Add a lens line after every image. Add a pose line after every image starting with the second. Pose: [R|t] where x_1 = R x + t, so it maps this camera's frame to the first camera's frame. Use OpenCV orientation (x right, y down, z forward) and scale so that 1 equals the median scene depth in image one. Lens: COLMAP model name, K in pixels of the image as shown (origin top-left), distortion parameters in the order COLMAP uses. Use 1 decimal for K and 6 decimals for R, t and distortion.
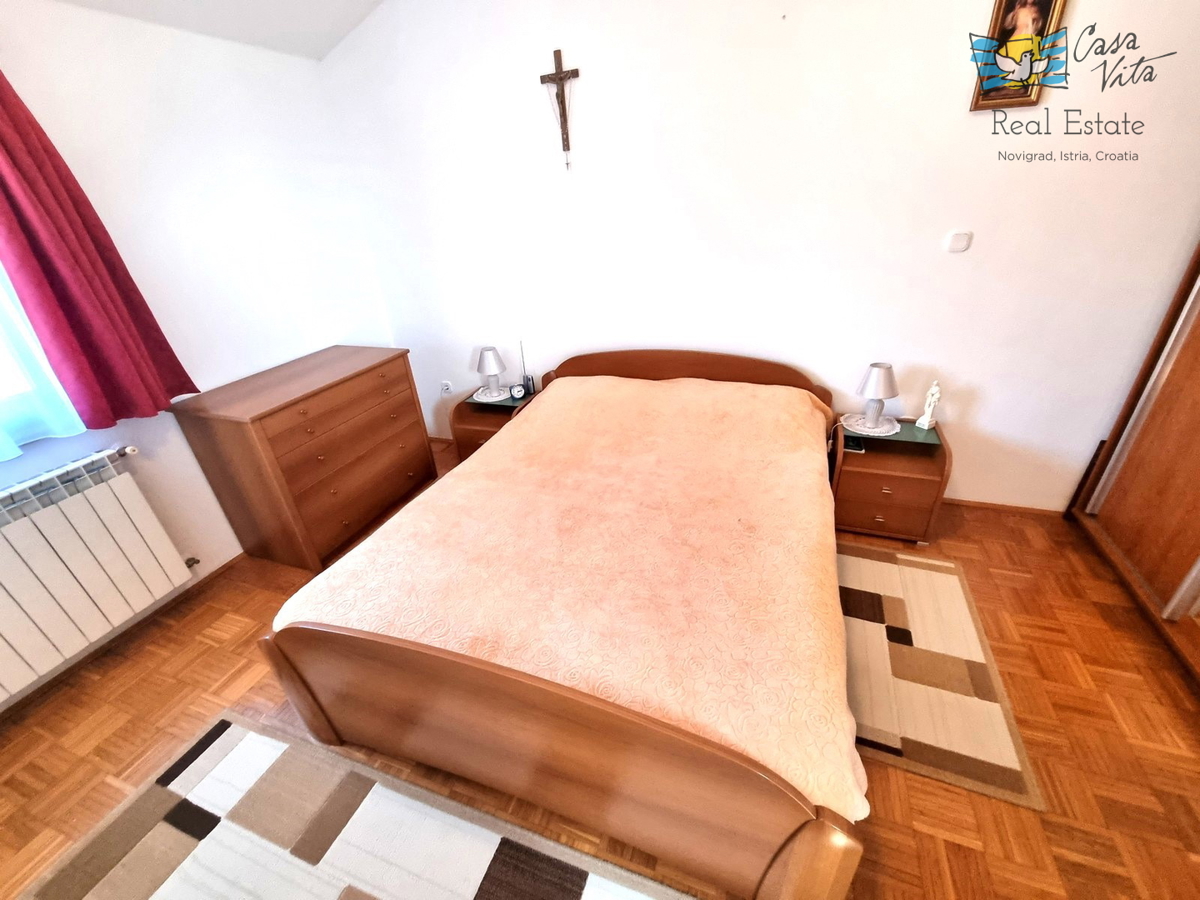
lens RADIAL K [[490.4, 0, 596.5], [0, 490.4, 461.1], [0, 0, 1]] dist [0.004542, -0.004169]
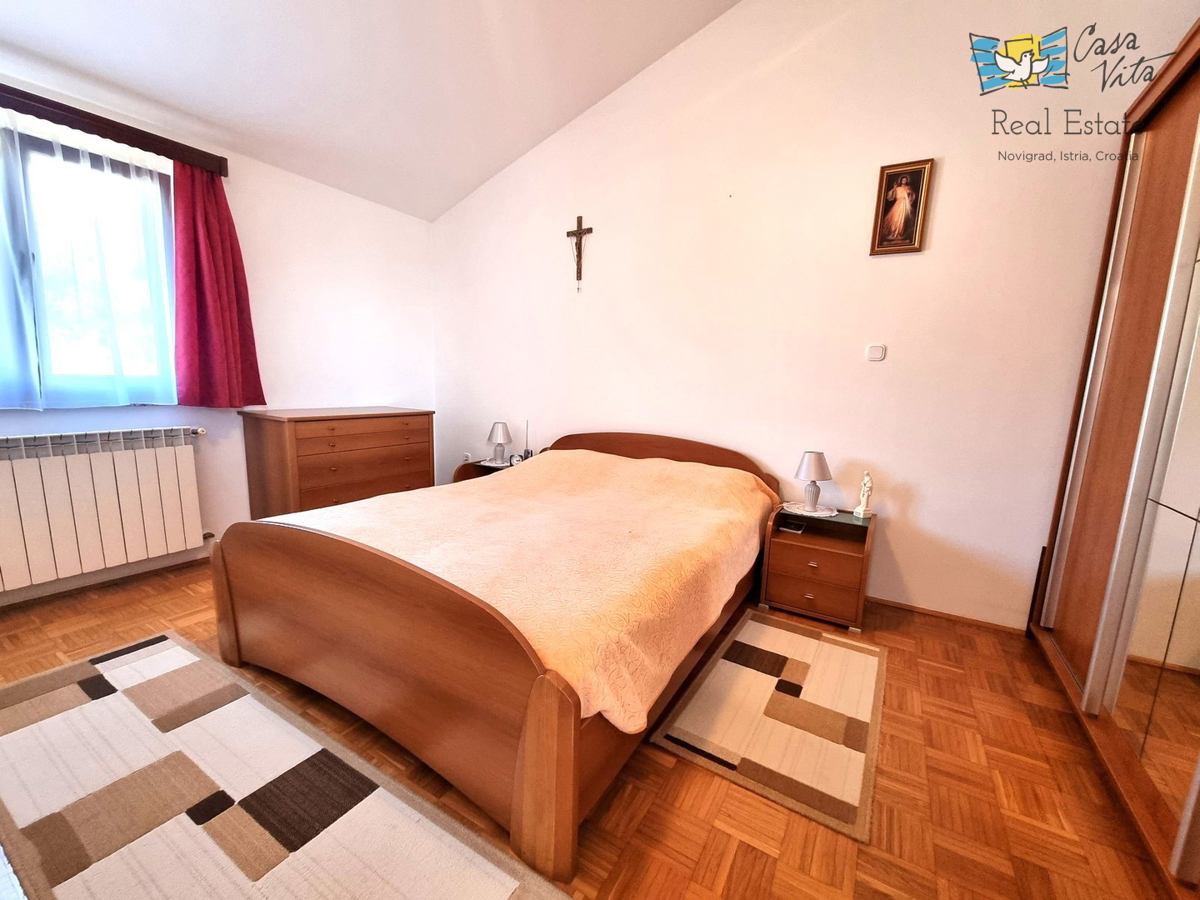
lens RADIAL K [[490.4, 0, 596.5], [0, 490.4, 461.1], [0, 0, 1]] dist [0.004542, -0.004169]
pose [[0.977744, 0.125403, -0.168199, 0.332140], [-0.173738, 0.933373, -0.314055, 0.288633], [0.117609, 0.336288, 0.934387, -0.087120]]
